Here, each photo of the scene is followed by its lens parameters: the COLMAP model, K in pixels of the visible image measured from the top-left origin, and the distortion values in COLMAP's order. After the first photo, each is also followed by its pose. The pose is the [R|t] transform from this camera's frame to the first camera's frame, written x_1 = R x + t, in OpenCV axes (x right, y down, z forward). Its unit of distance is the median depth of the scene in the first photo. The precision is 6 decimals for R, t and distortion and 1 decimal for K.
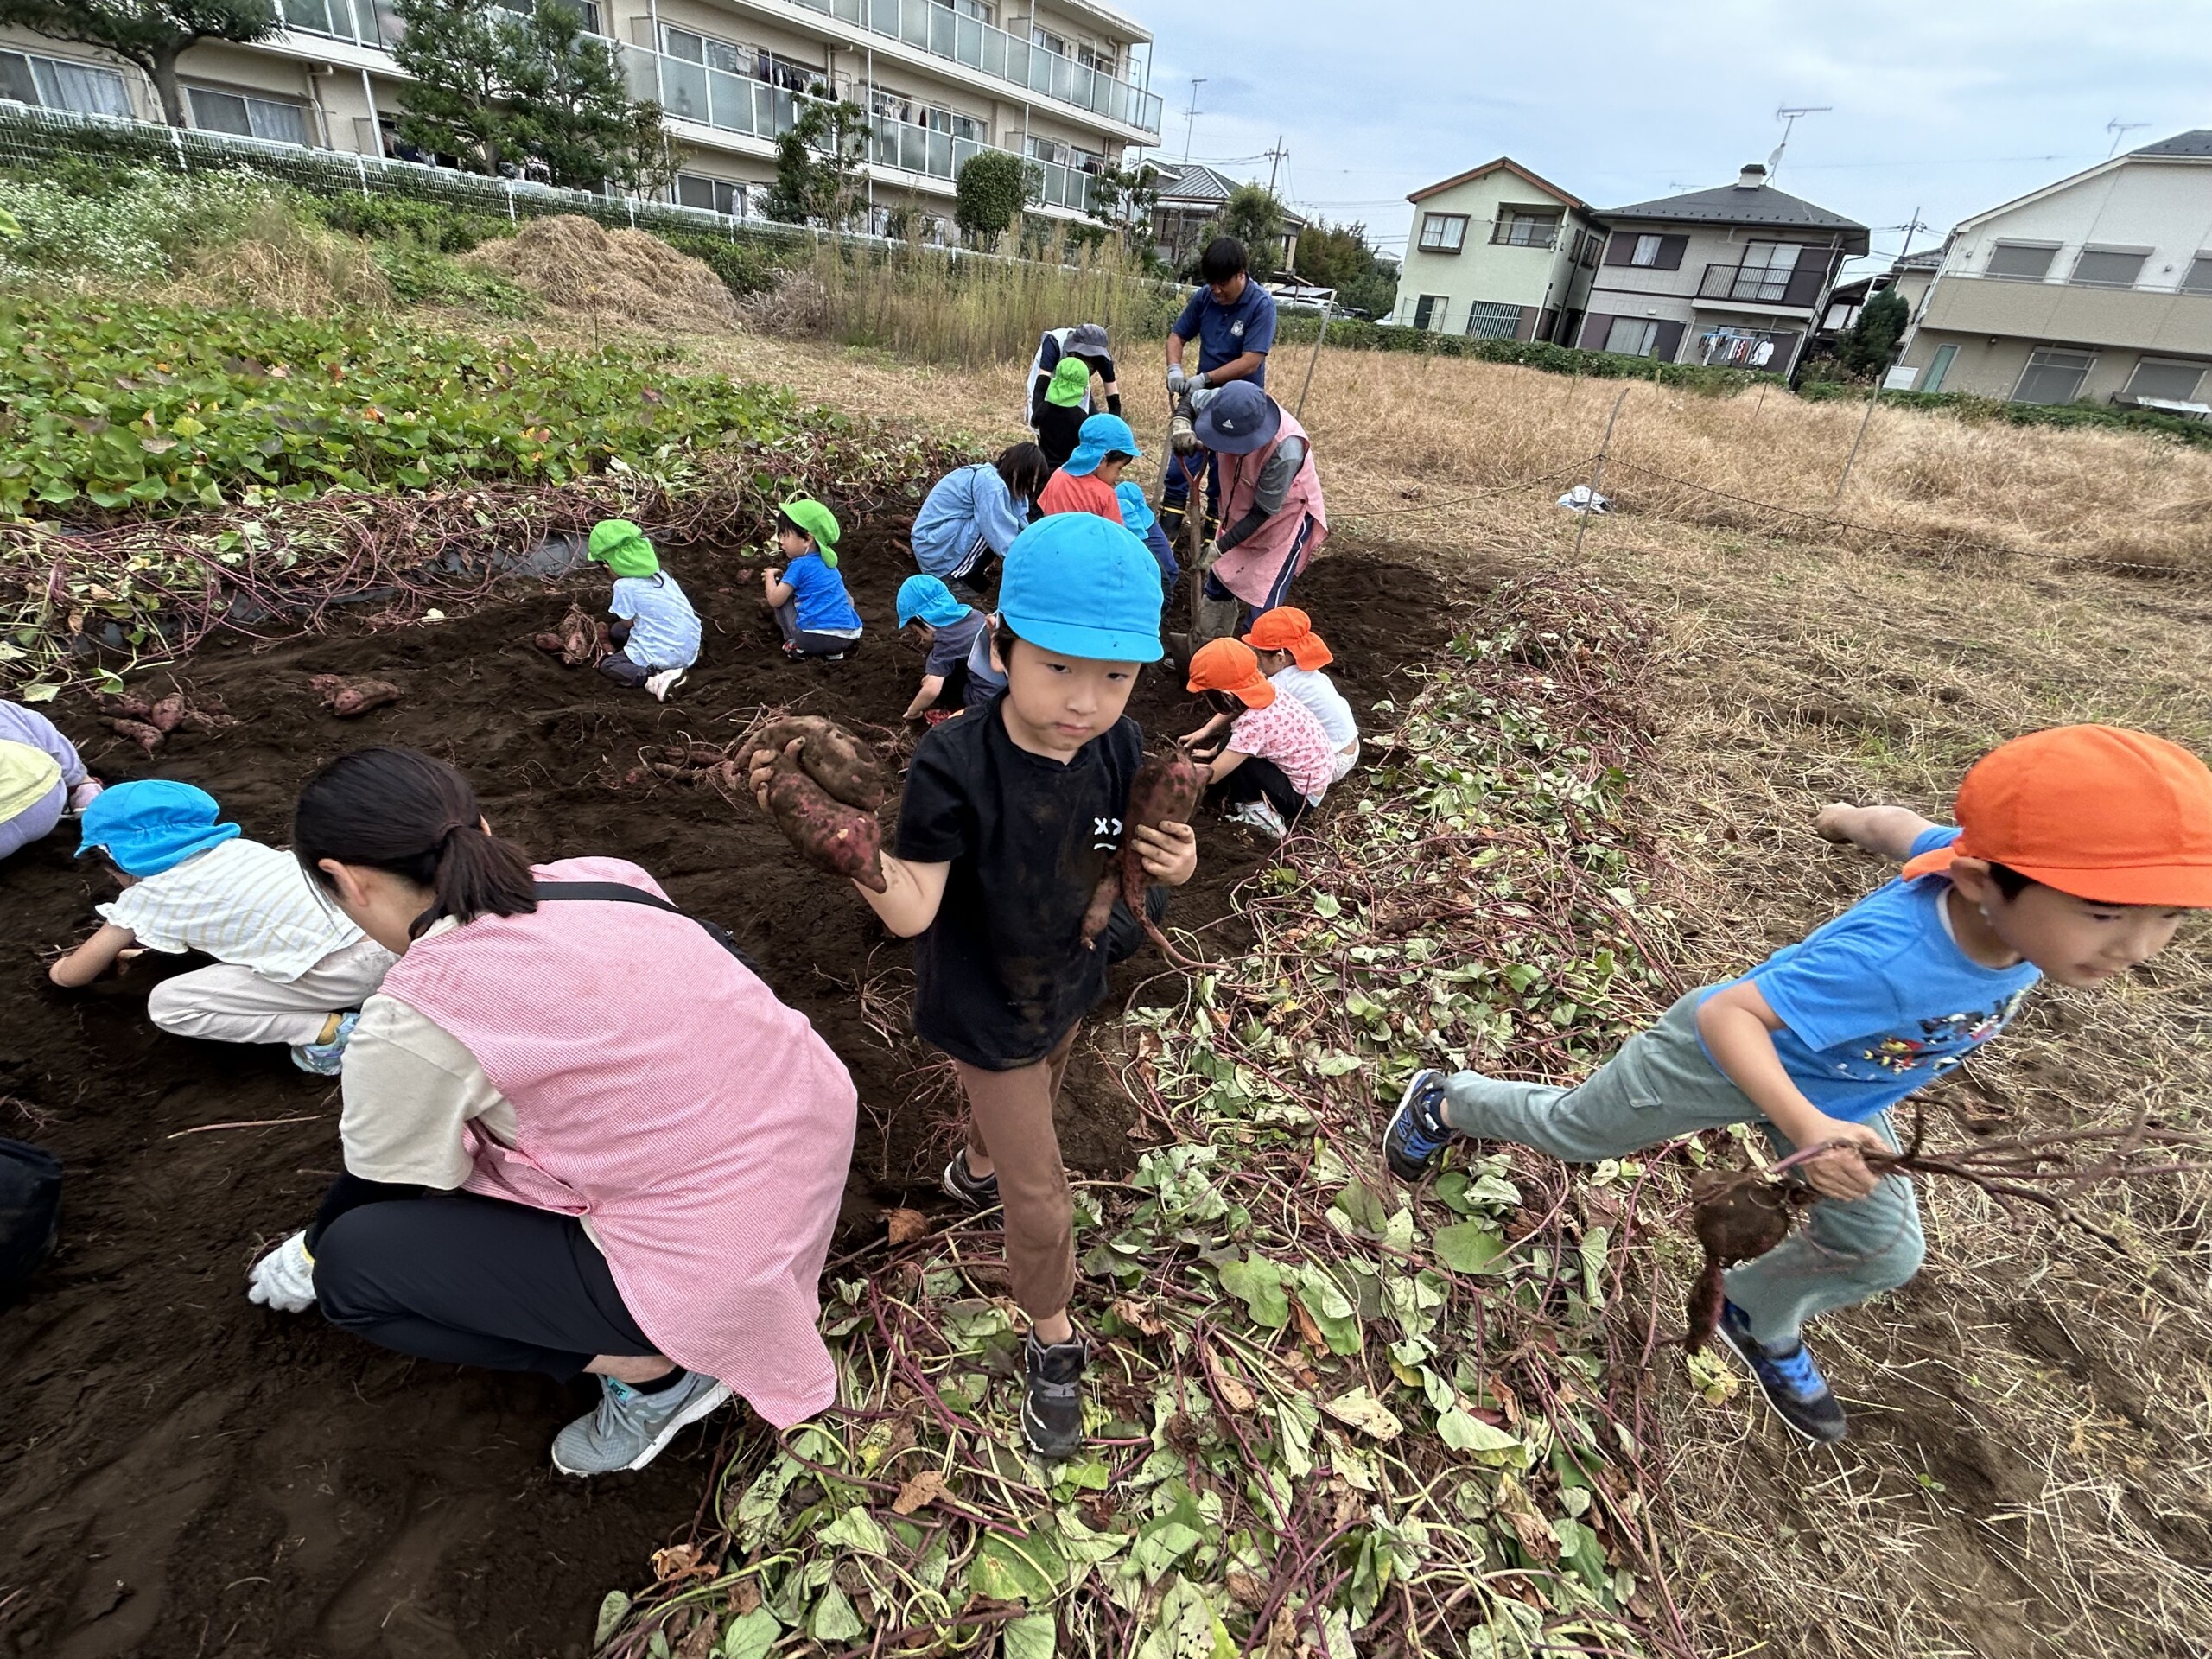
lens RADIAL K [[998.3, 0, 1098.7], [0, 998.3, 835.6], [0, 0, 1]] dist [0.000606, 0.000618]
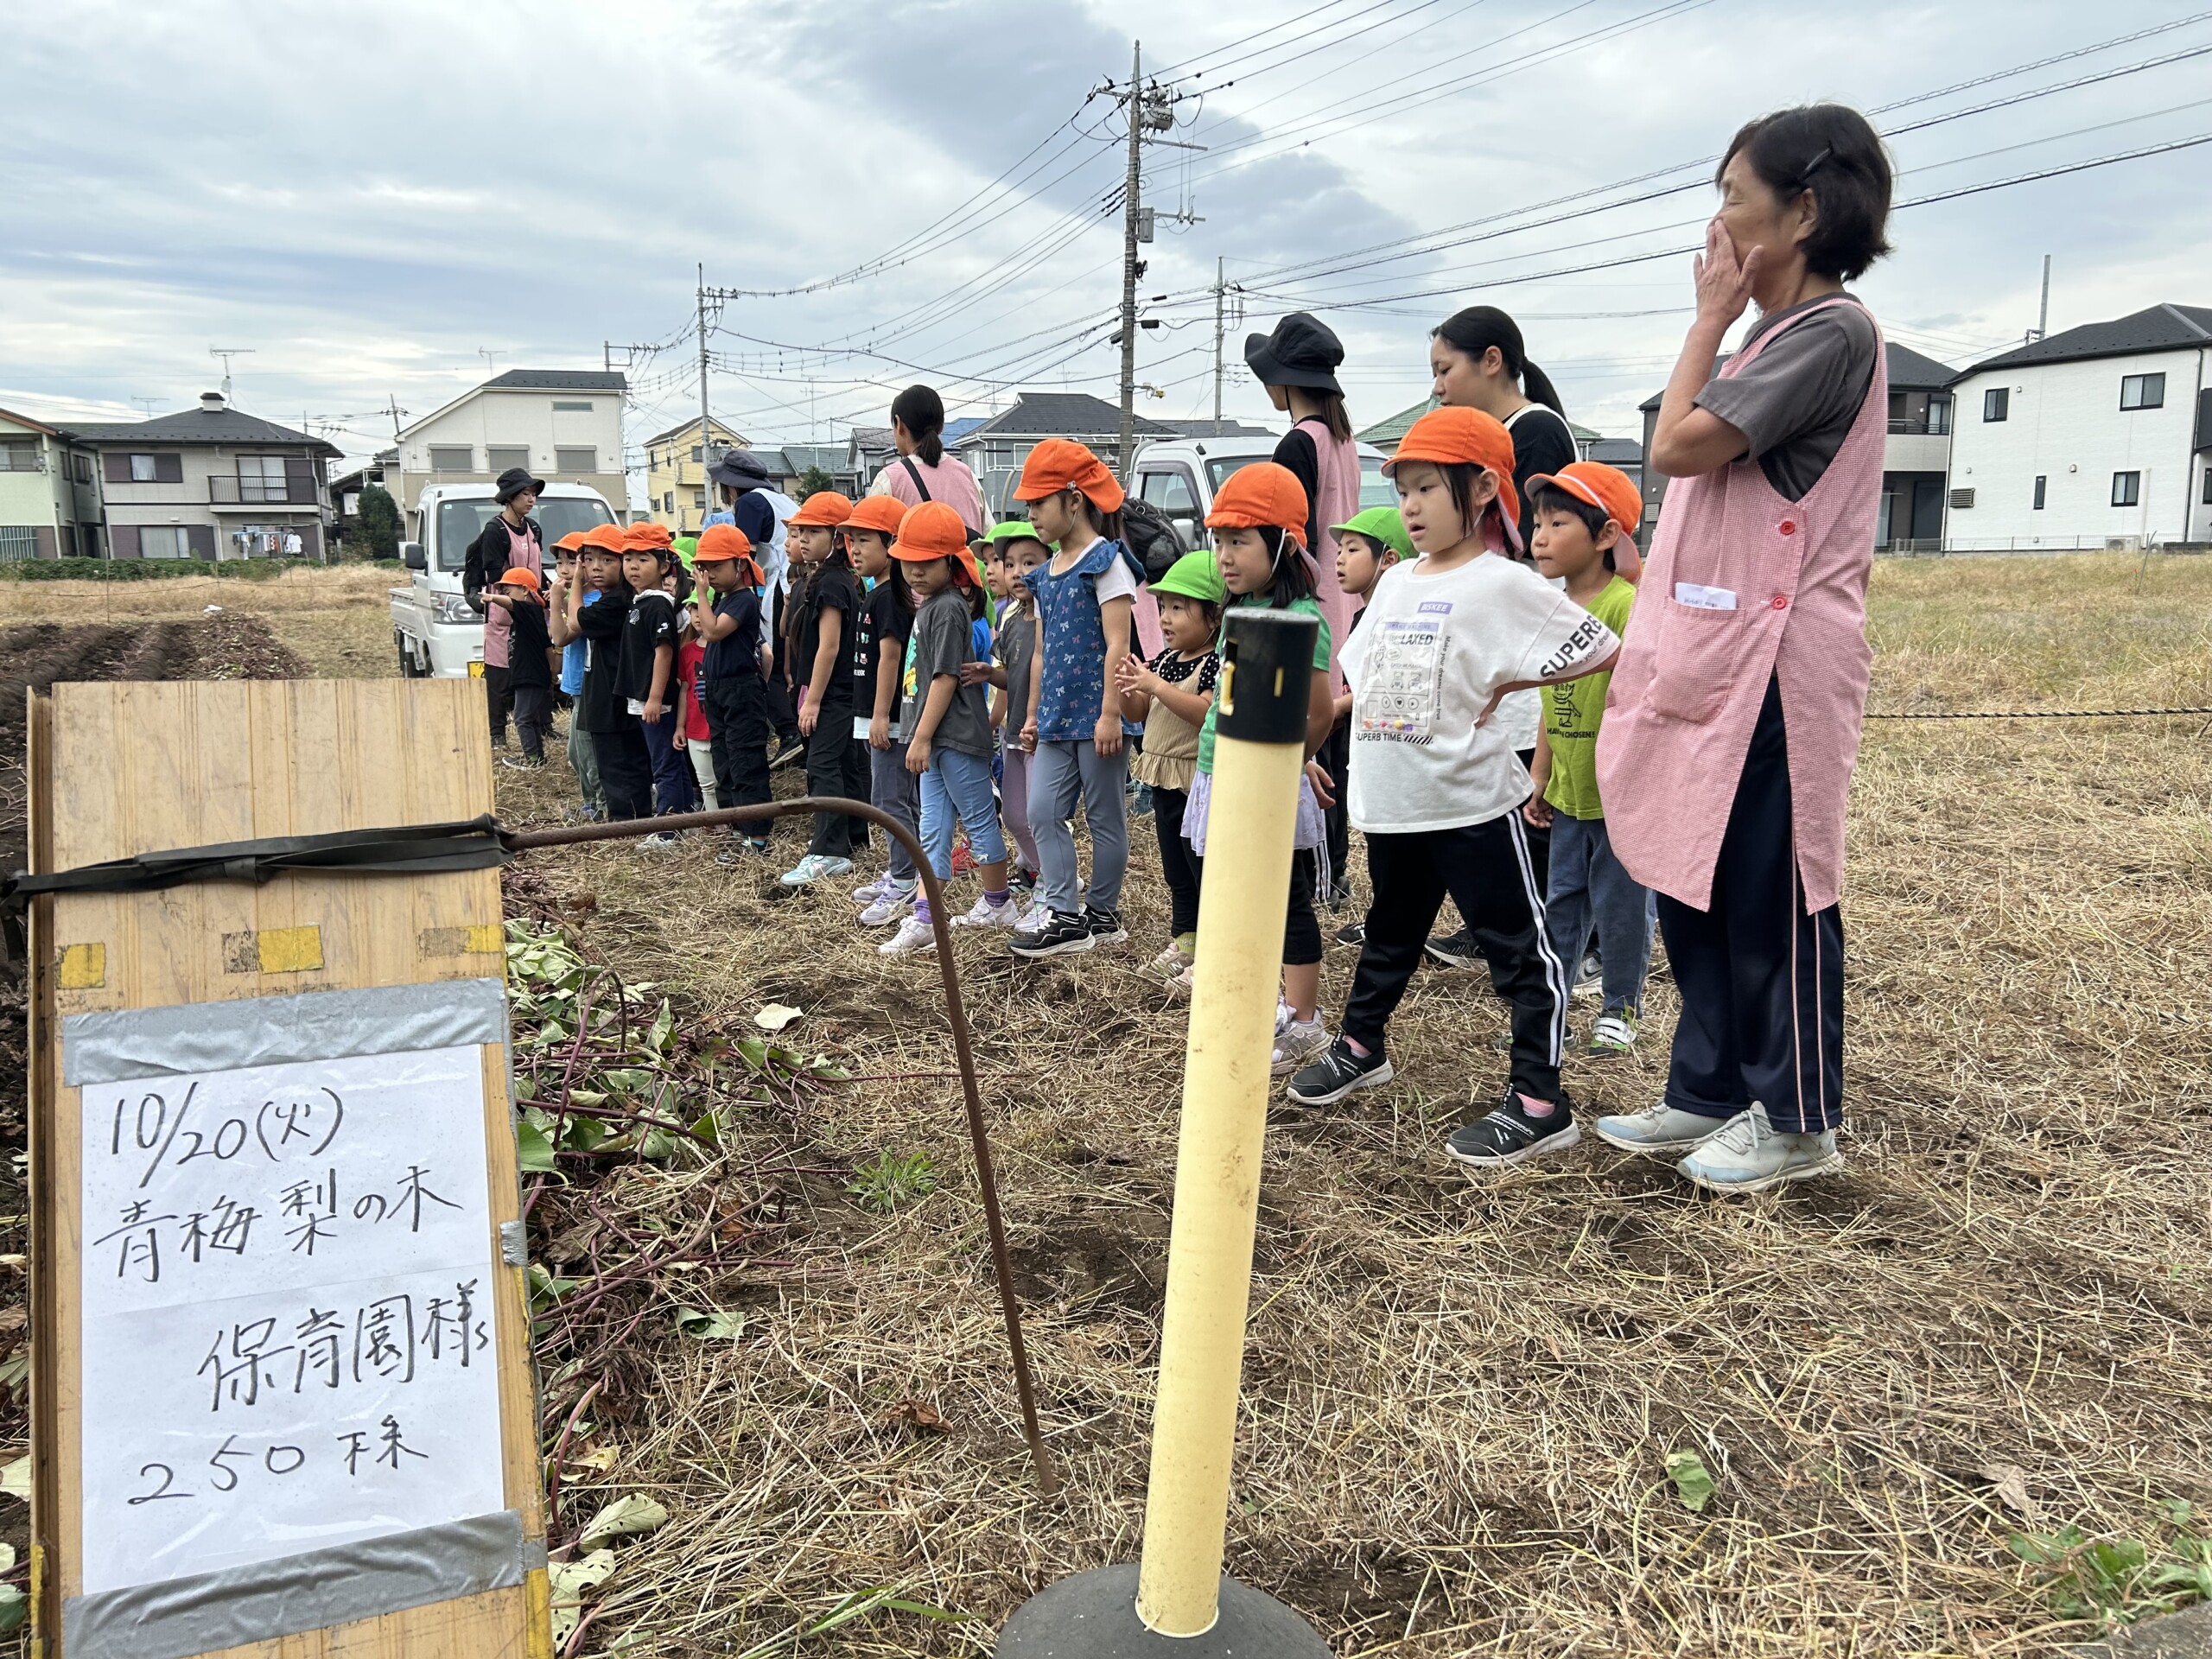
lens RADIAL K [[1665.8, 0, 1092.6], [0, 1665.8, 830.7], [0, 0, 1]] dist [0.064786, -0.066165]
pose [[0.570545, -0.245175, 0.783816, -0.378542], [0.456295, 0.888169, -0.054324, 0.310673], [-0.682842, 0.388646, 0.618612, -0.647476]]
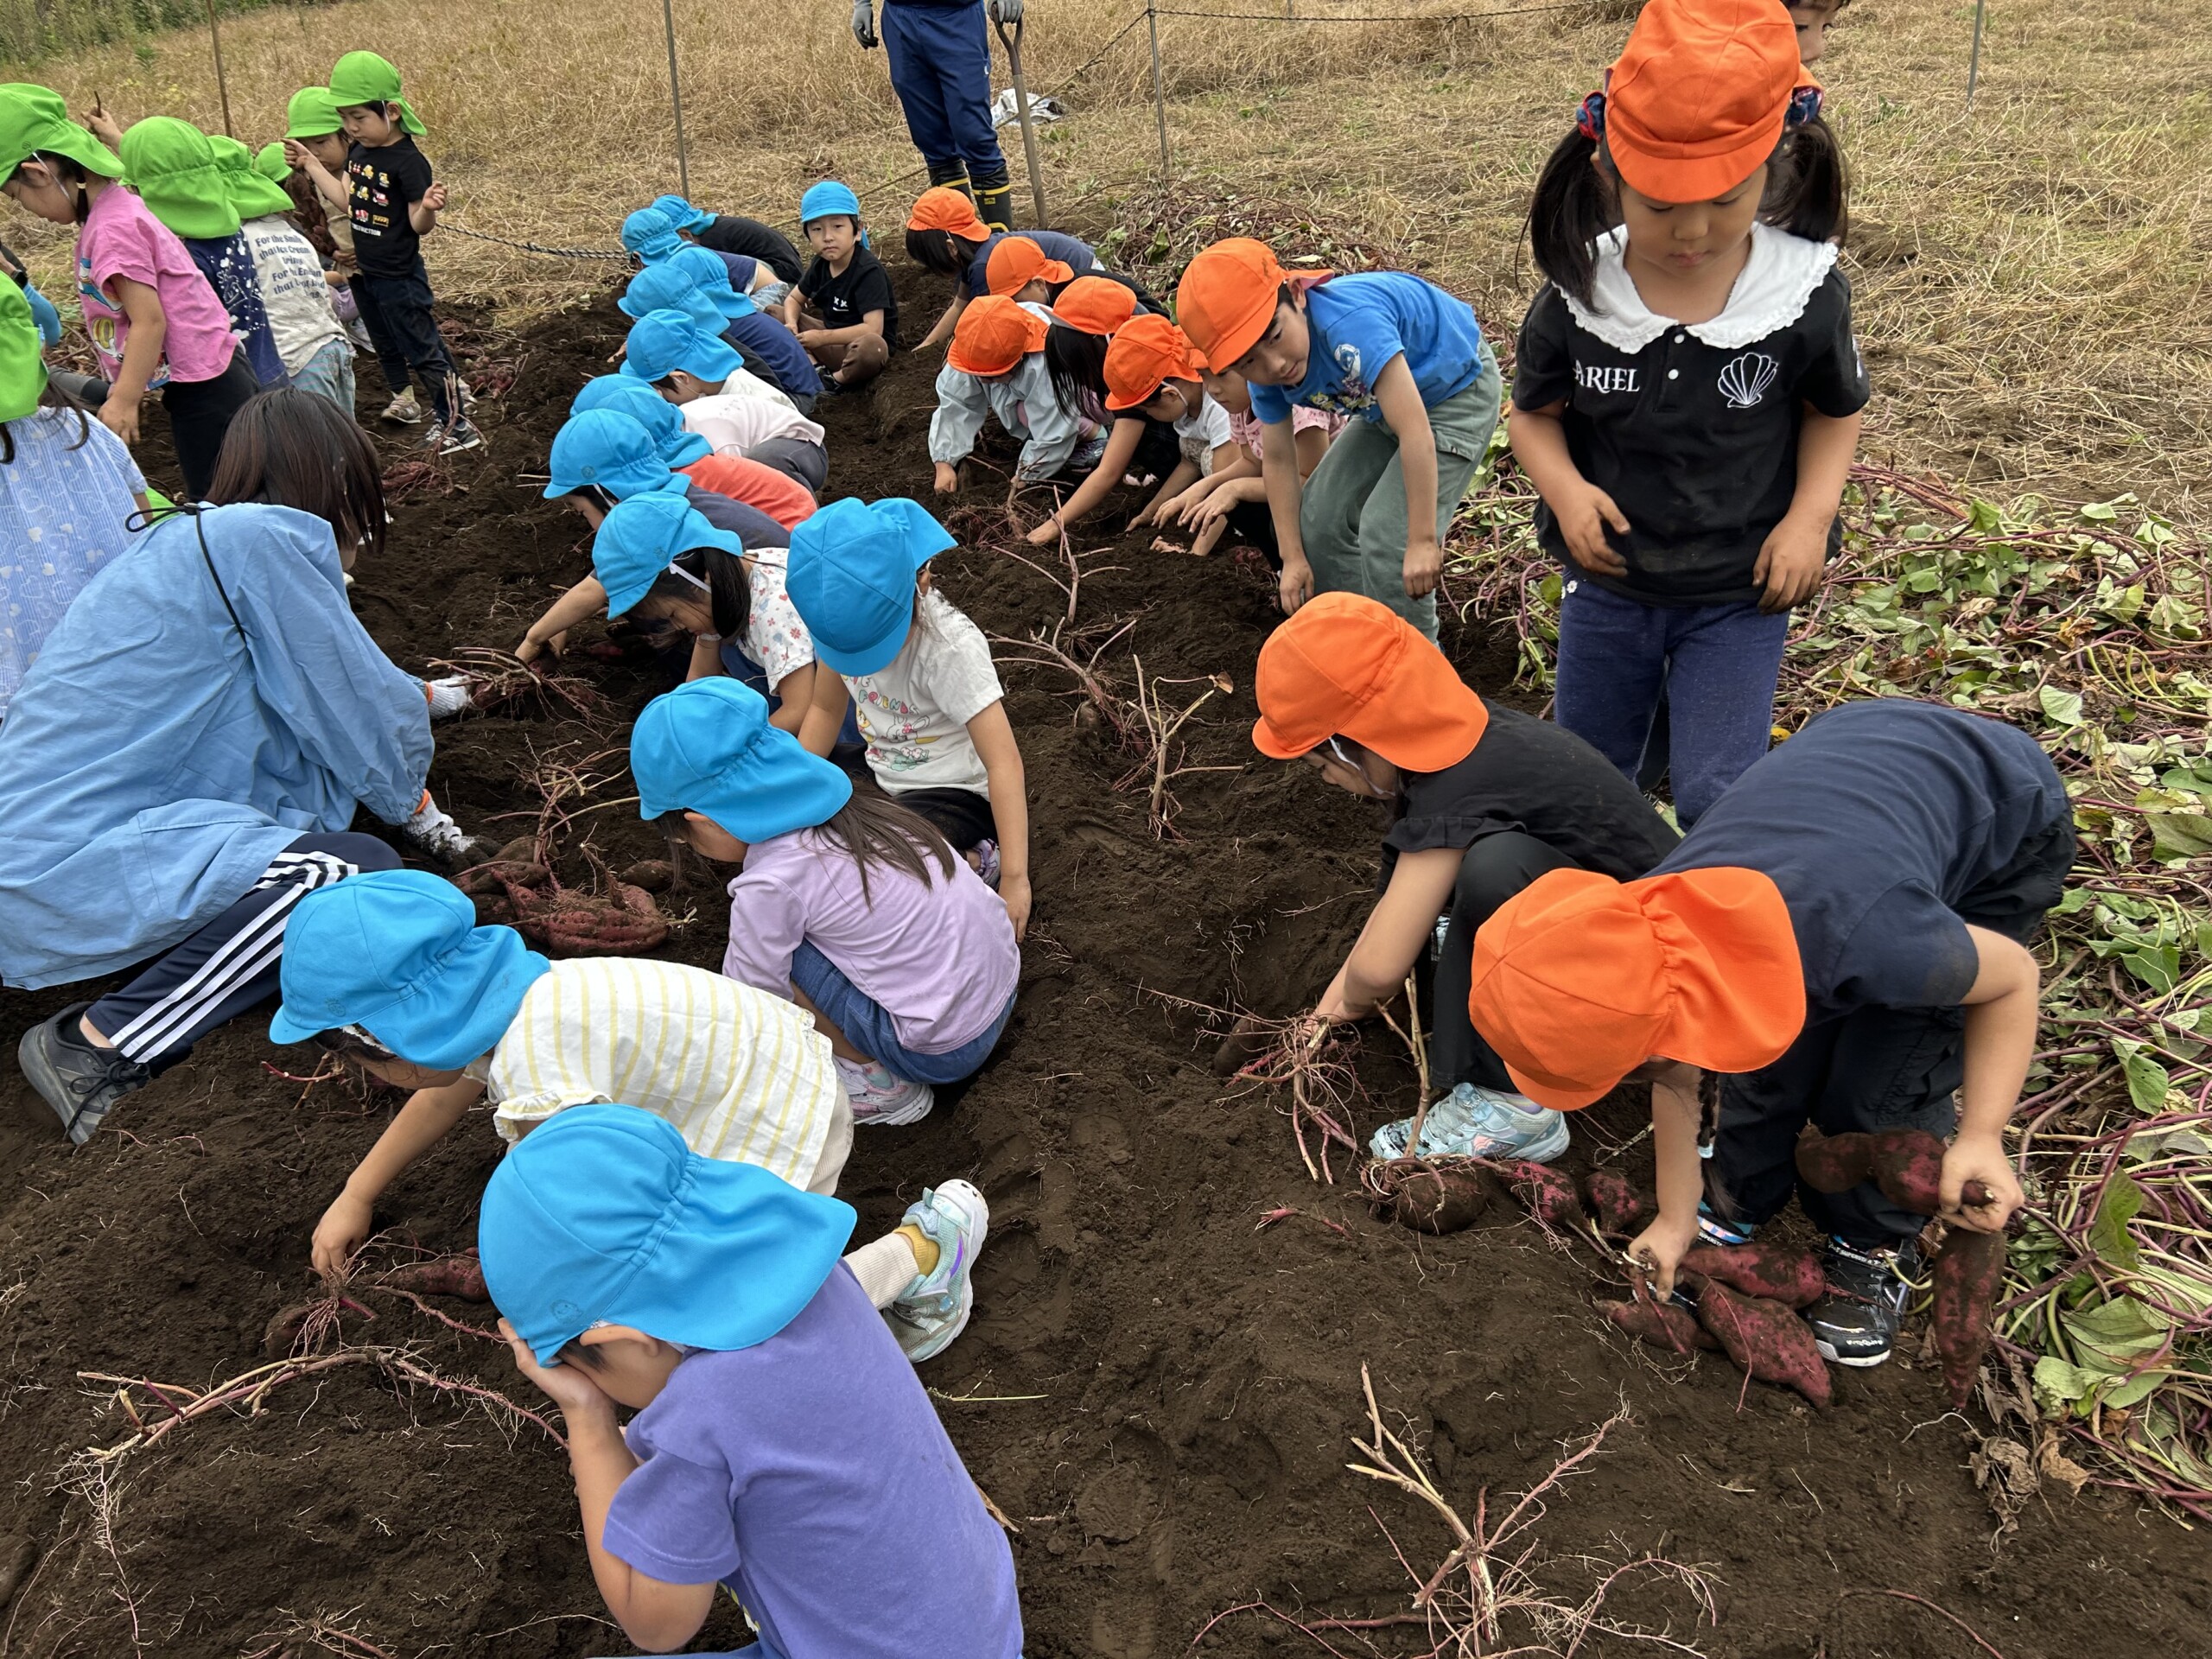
lens RADIAL K [[1665.8, 0, 1092.9], [0, 1665.8, 845.1], [0, 0, 1]] dist [0.064786, -0.066165]
pose [[0.772717, -0.450113, 0.447557, -0.044646], [0.439170, 0.888198, 0.135033, -0.008150], [-0.458299, 0.092211, 0.884002, 0.010859]]
